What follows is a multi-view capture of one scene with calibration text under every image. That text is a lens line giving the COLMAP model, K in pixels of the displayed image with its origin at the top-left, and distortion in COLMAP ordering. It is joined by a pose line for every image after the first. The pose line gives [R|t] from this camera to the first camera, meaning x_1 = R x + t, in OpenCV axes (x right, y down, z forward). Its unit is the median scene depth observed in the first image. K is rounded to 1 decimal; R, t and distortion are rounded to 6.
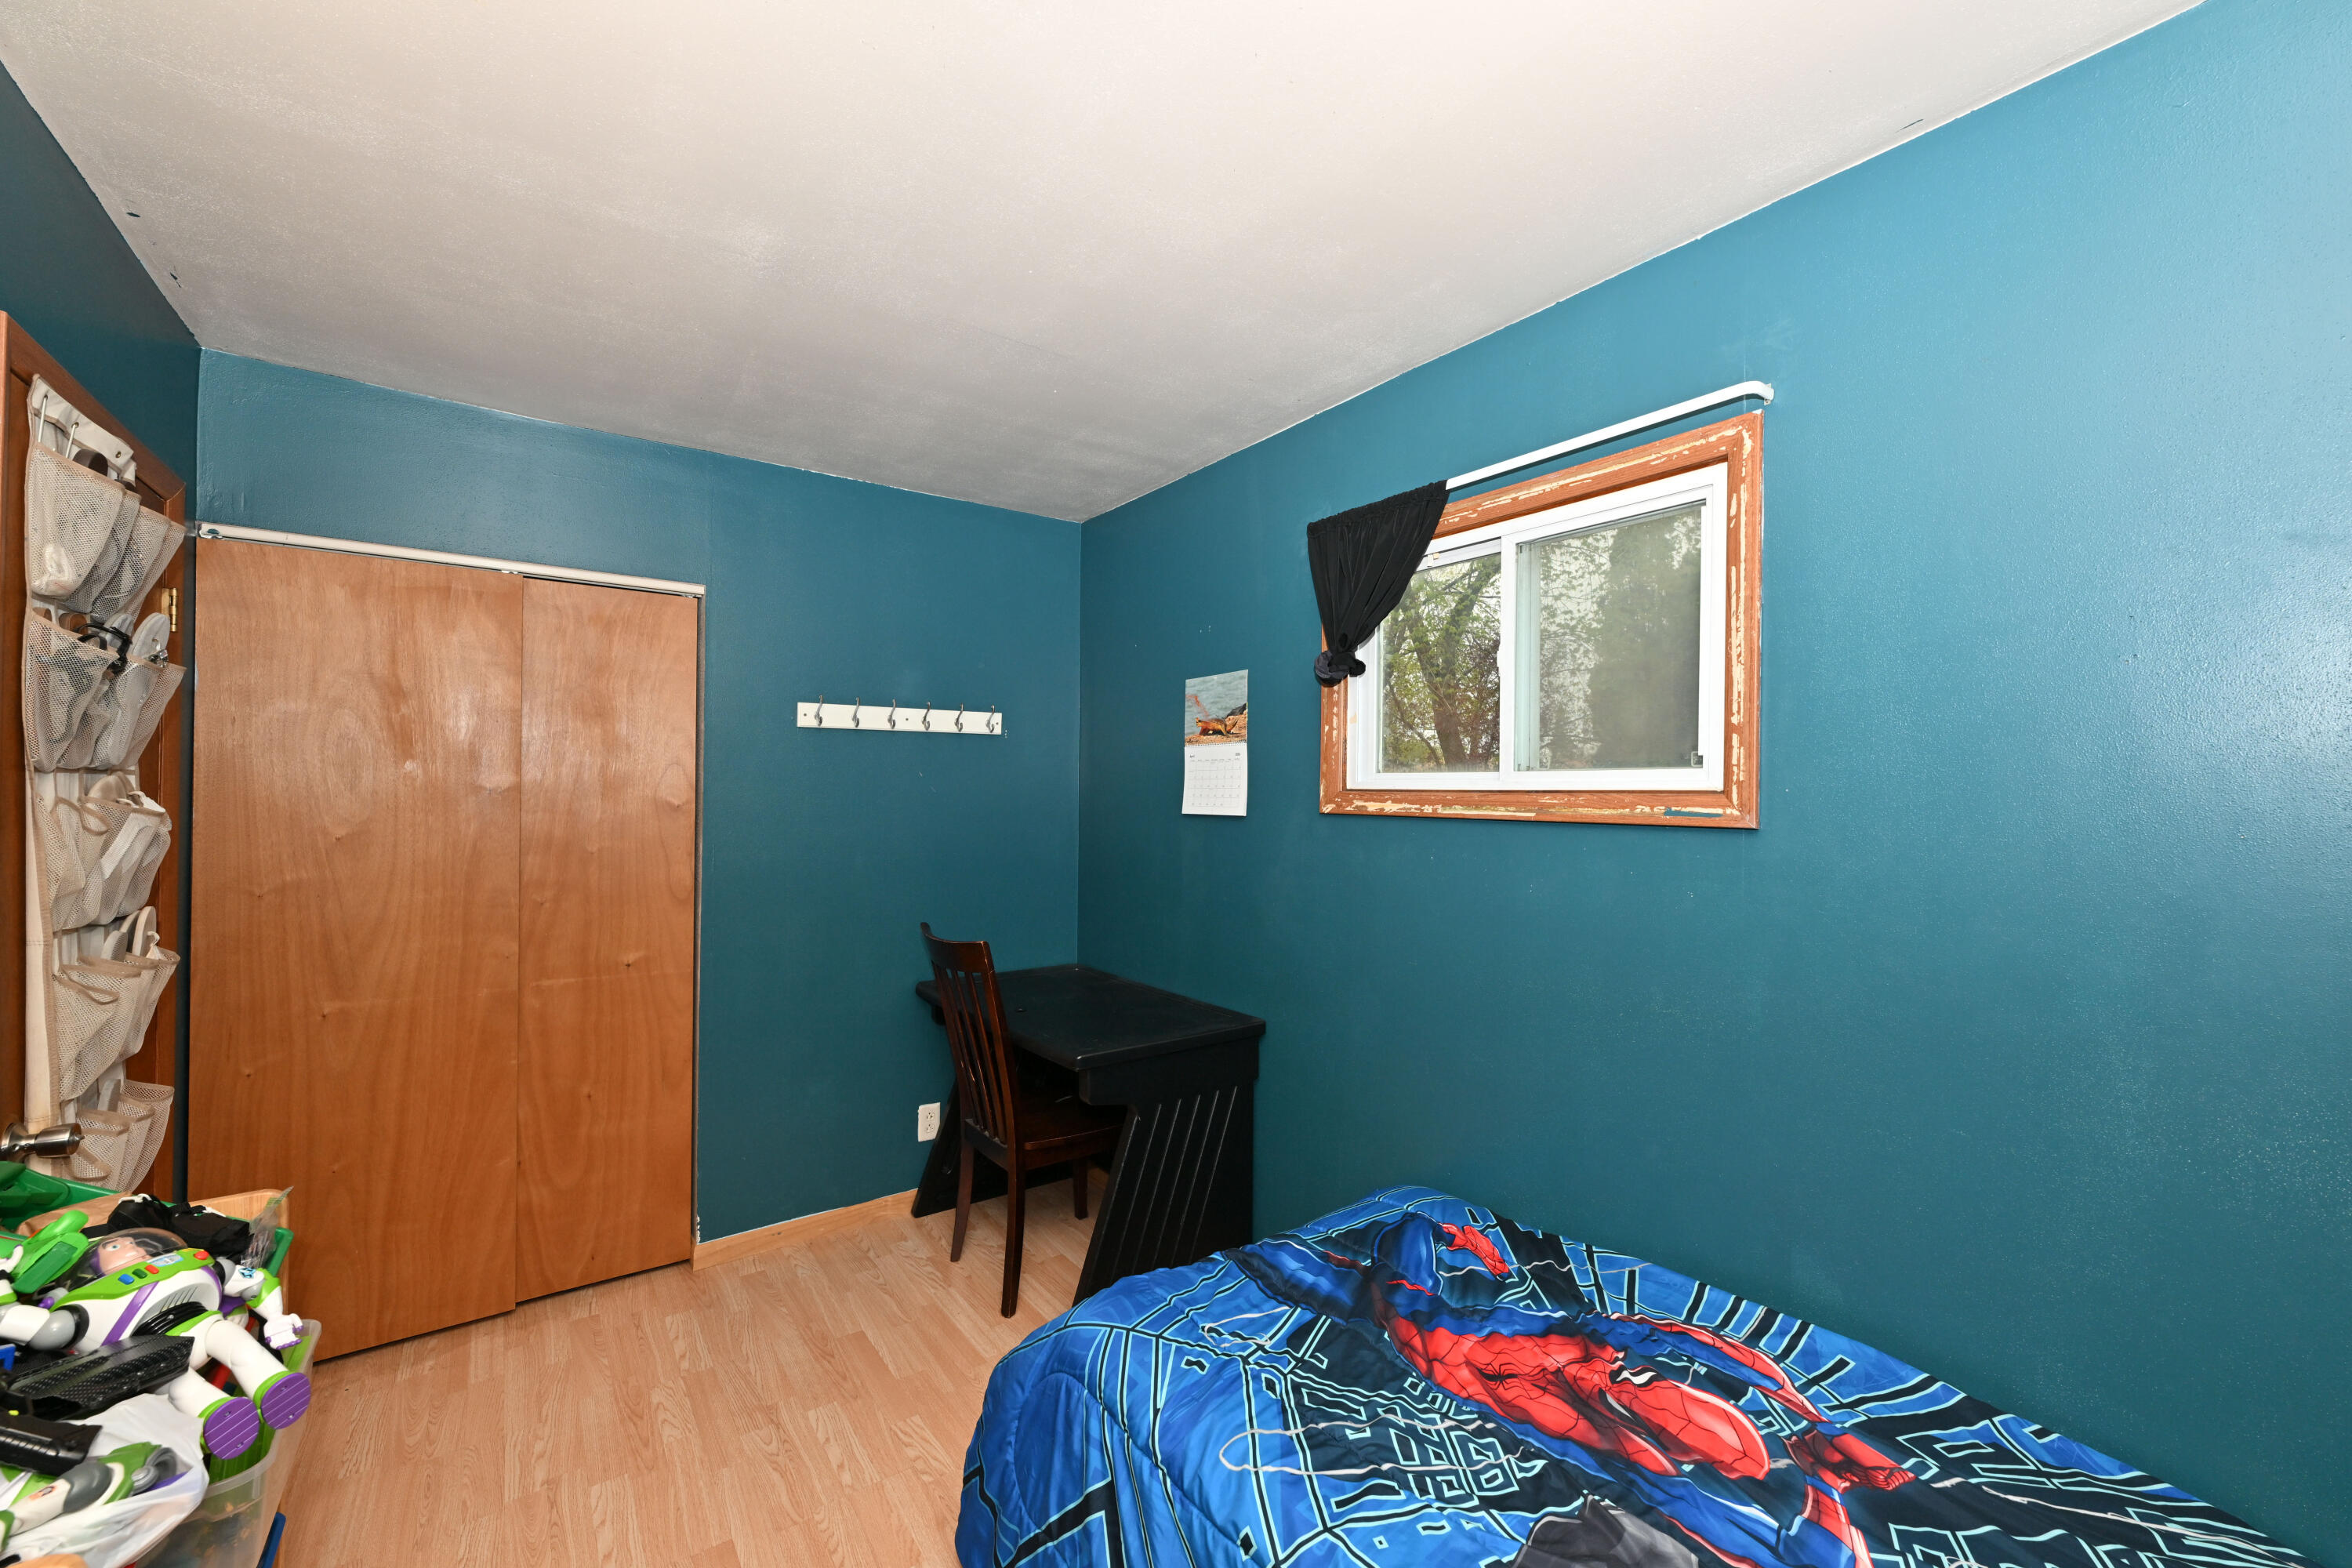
lens RADIAL K [[935.0, 0, 1187.6], [0, 935.0, 784.6], [0, 0, 1]] dist [0.000080, -0.000245]
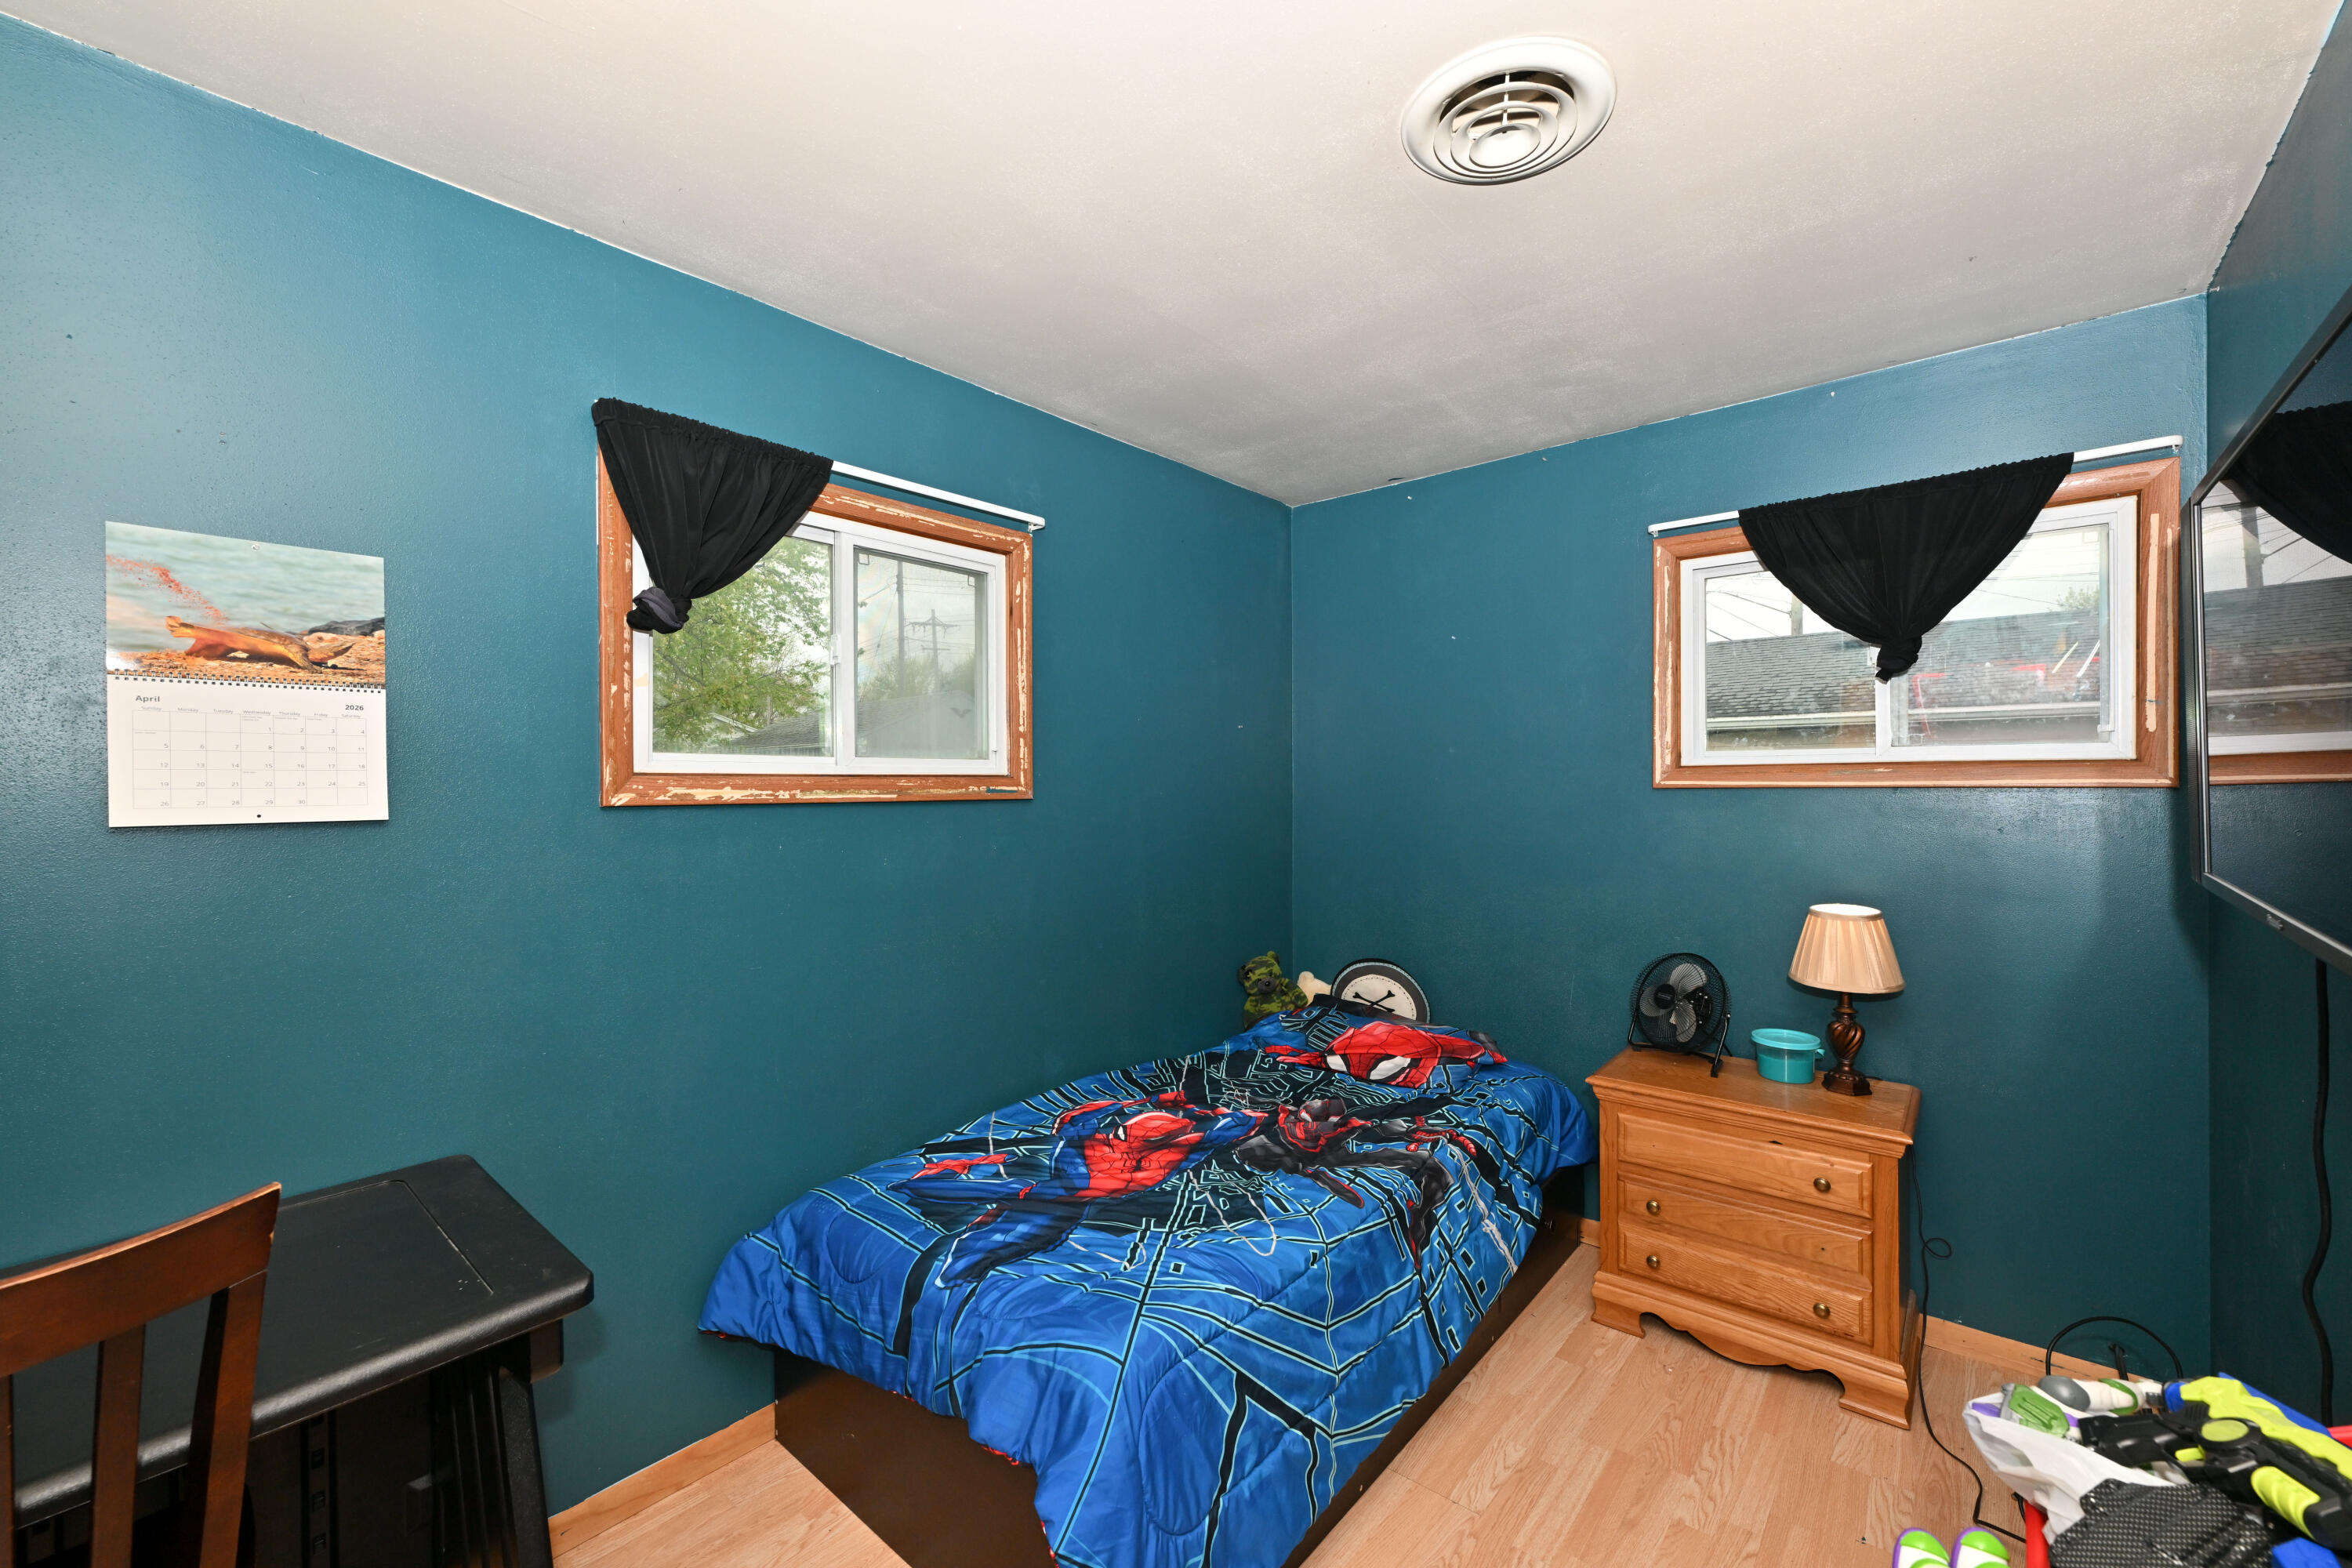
lens RADIAL K [[936.2, 0, 1176.0], [0, 936.2, 784.0], [0, 0, 1]] dist [-0.000662, -0.000029]
pose [[-0.224778, -0.007021, 0.974385, -0.822739], [-0.005293, 0.999968, 0.005984, 0.008858], [-0.974396, -0.003812, -0.224808, 0.926946]]
